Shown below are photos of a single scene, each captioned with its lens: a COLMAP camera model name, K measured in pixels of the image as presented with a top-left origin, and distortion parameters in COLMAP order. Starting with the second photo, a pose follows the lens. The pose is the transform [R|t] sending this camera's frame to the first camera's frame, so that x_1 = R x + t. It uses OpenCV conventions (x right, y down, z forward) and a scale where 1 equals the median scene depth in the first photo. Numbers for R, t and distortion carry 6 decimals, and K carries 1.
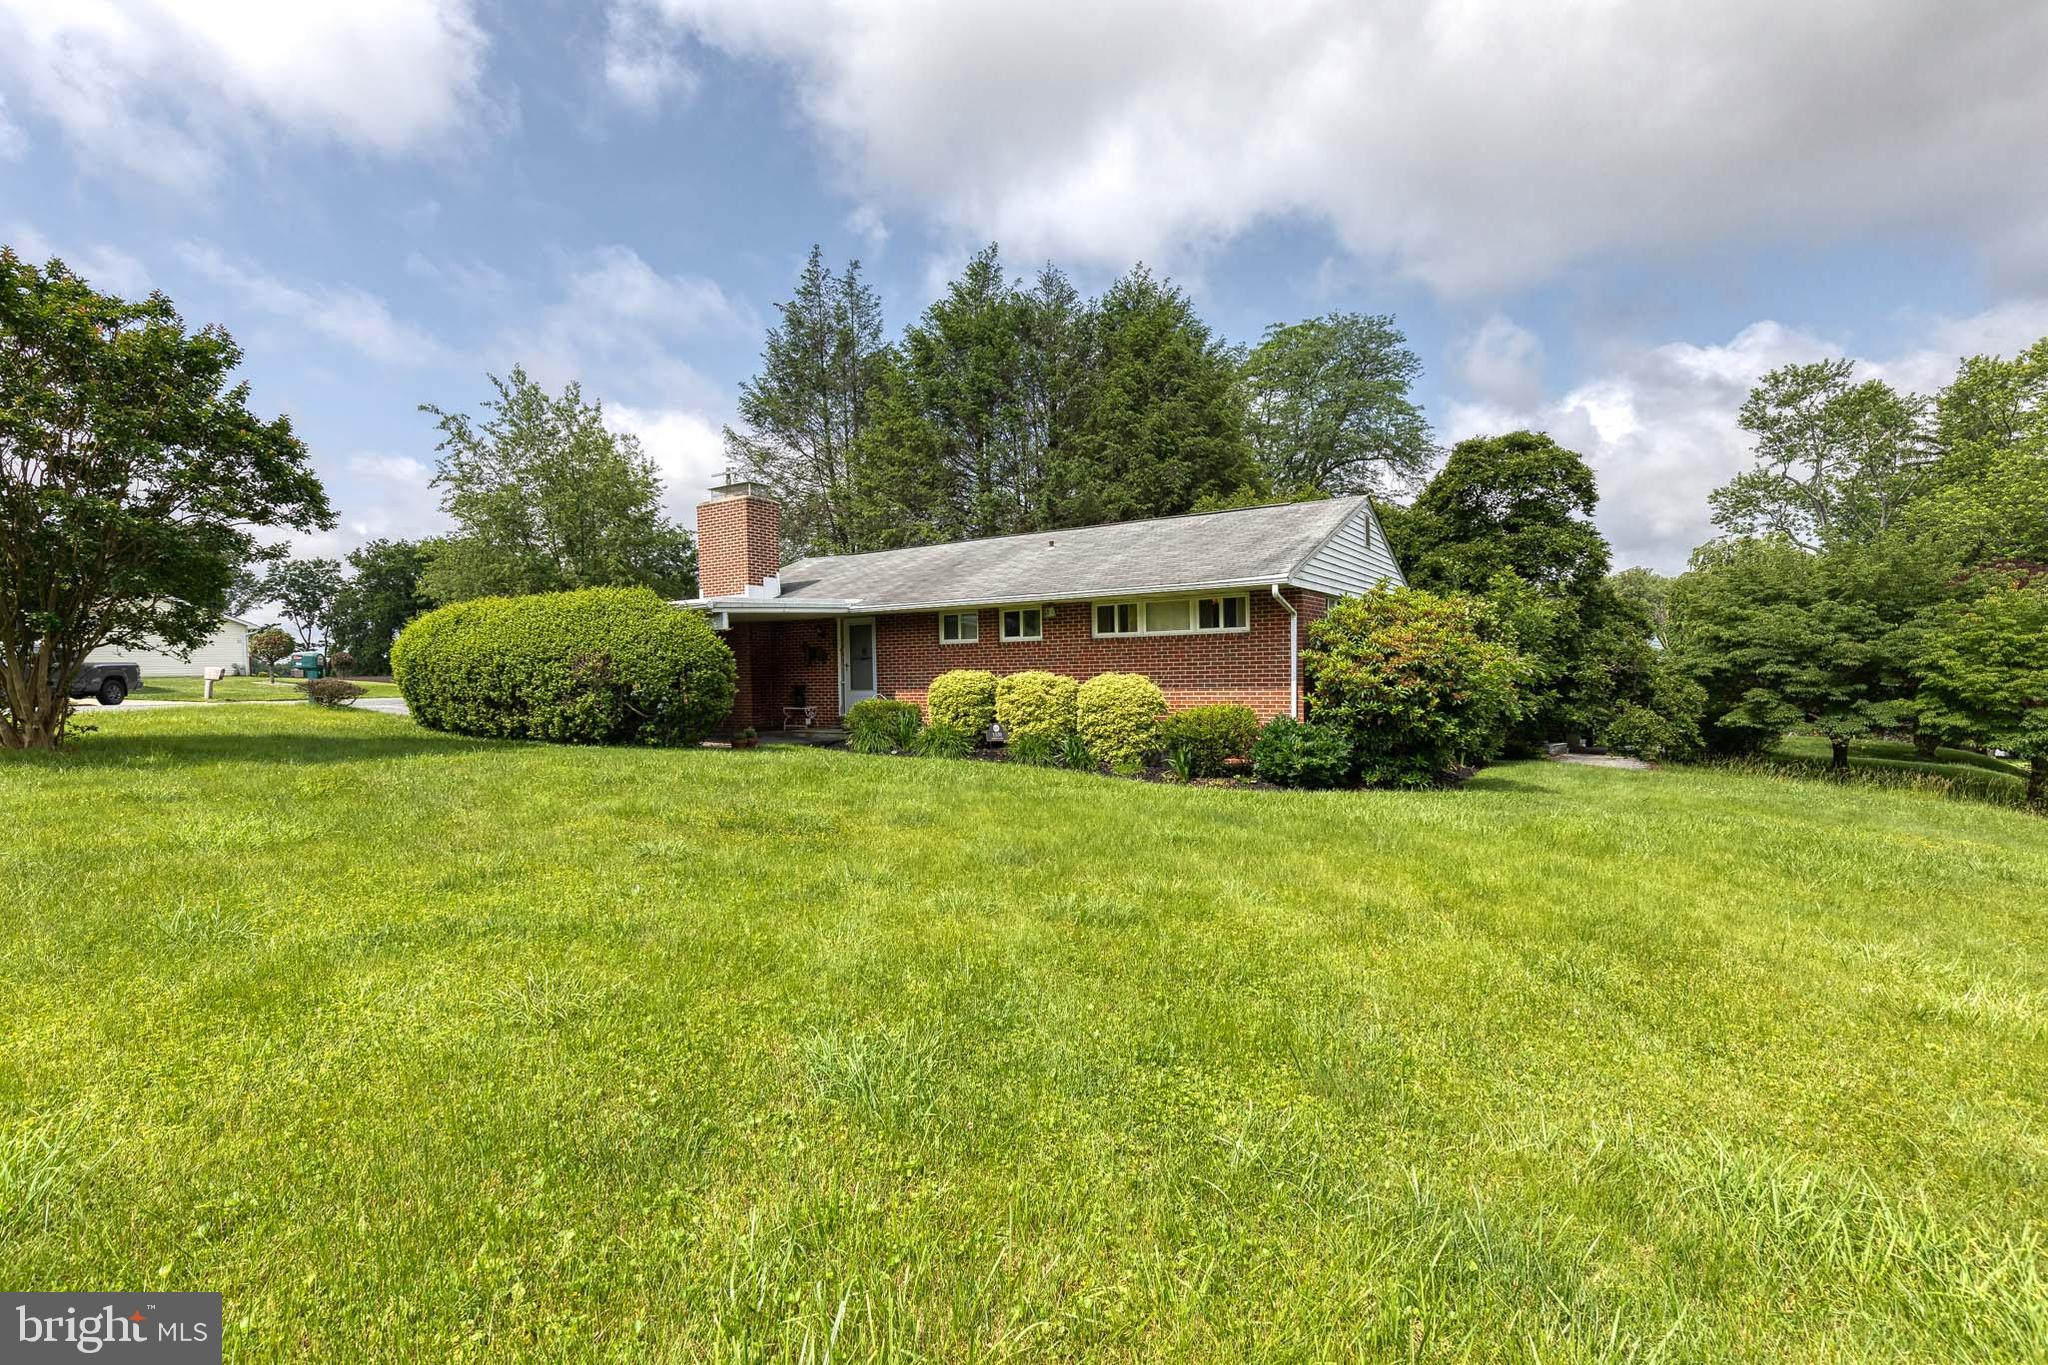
lens RADIAL K [[935.2, 0, 1033.4], [0, 935.2, 653.1], [0, 0, 1]] dist [0.014890, -0.002275]
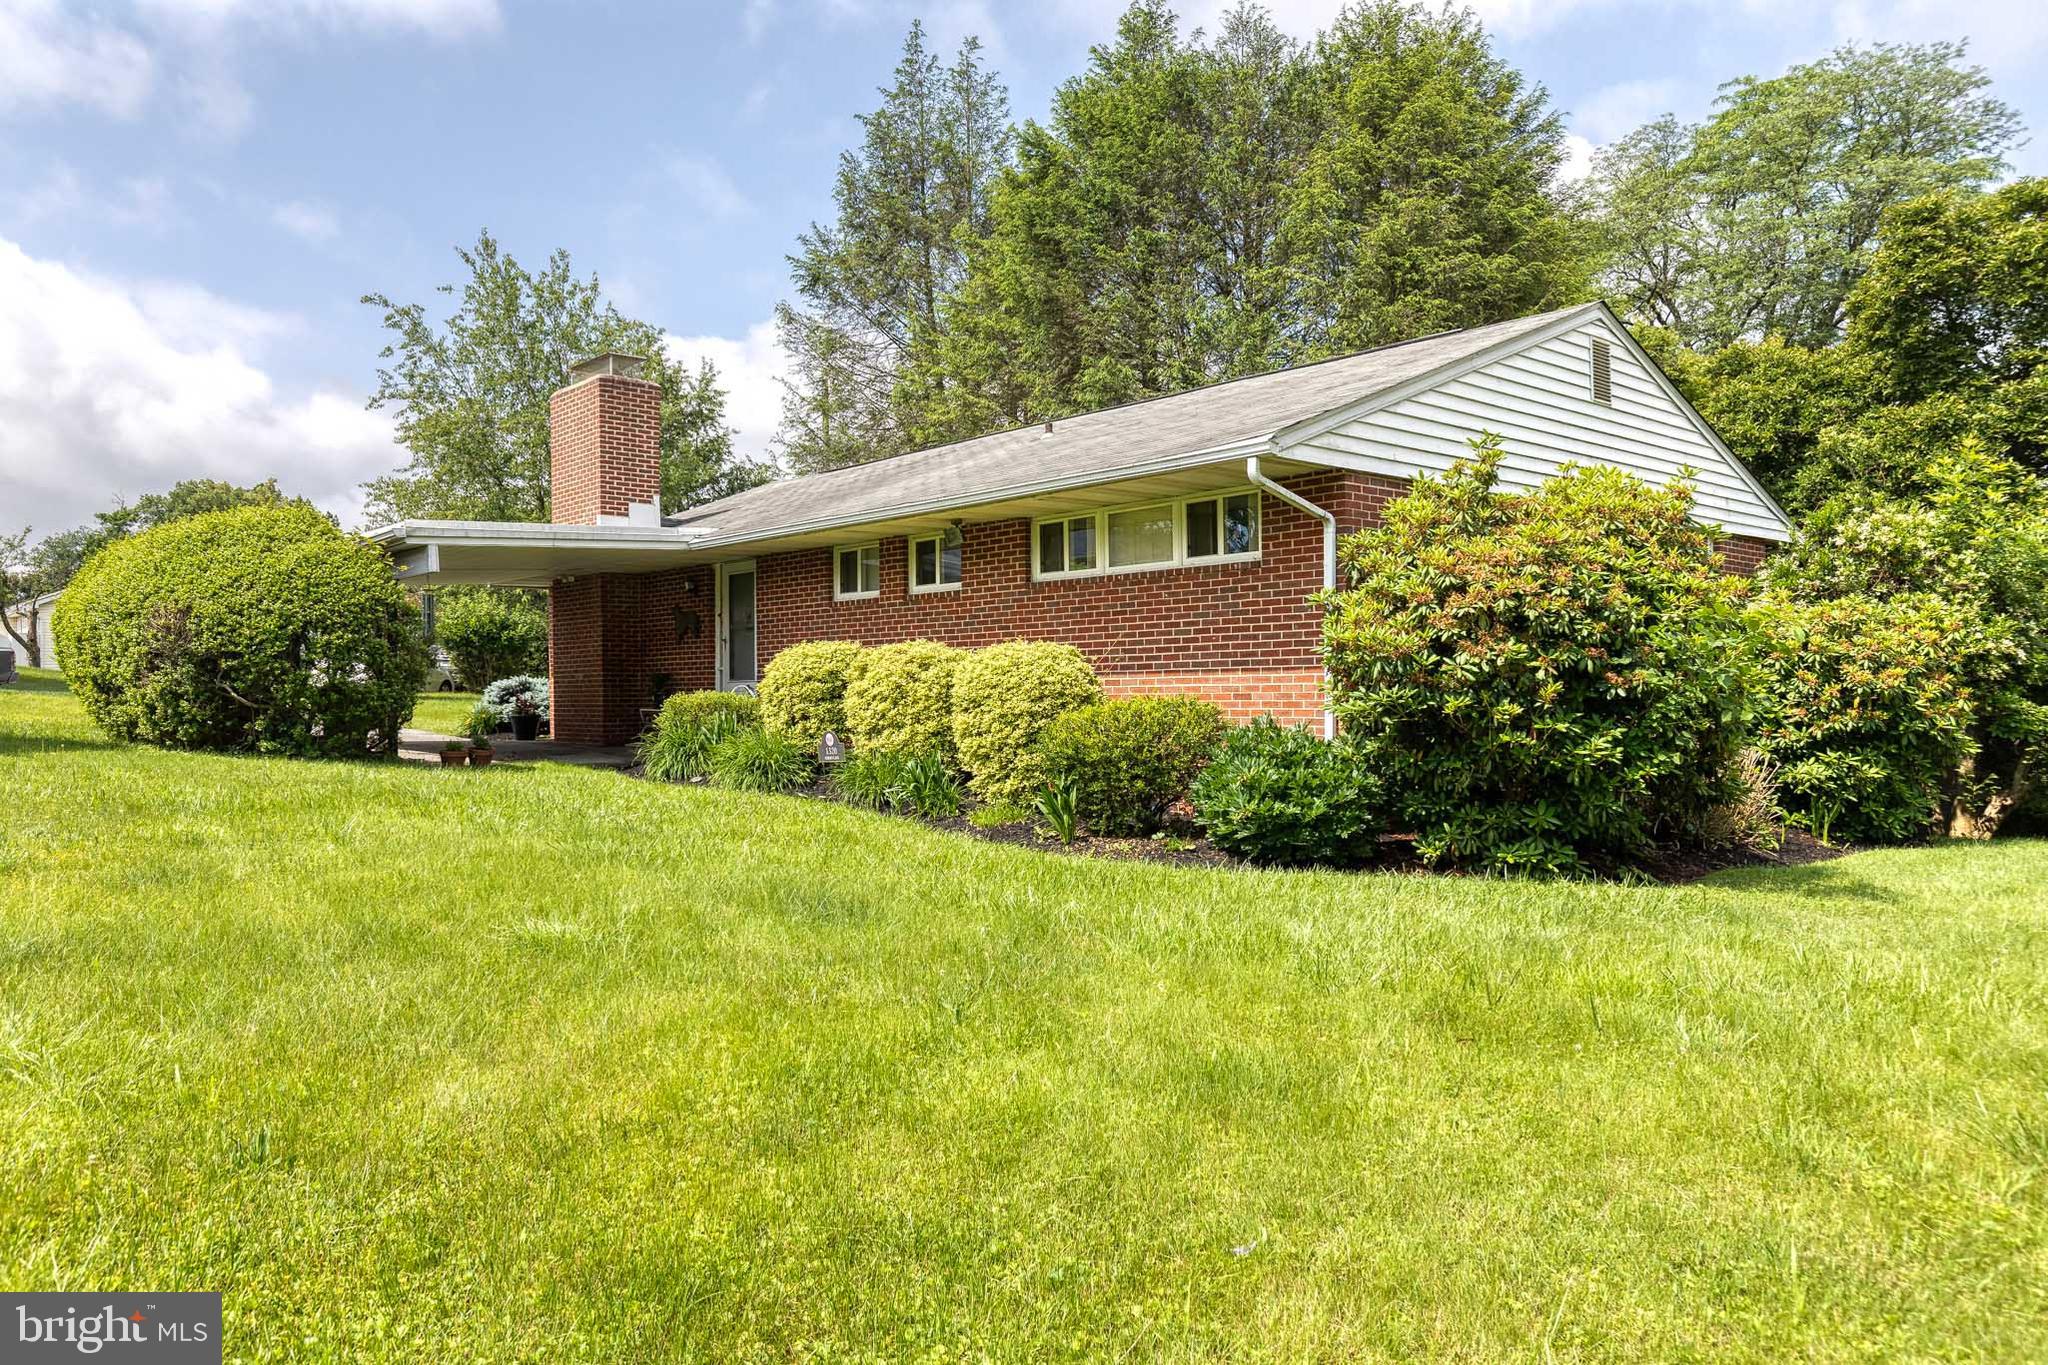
lens RADIAL K [[1432.0, 0, 1002.3], [0, 1432.0, 624.7], [0, 0, 1]] dist [0.003690, 0.001637]
pose [[0.963772, -0.002184, -0.266720, 0.161693], [-0.004036, 0.999733, -0.022769, 0.016767], [0.266698, 0.023021, 0.963505, 0.108734]]
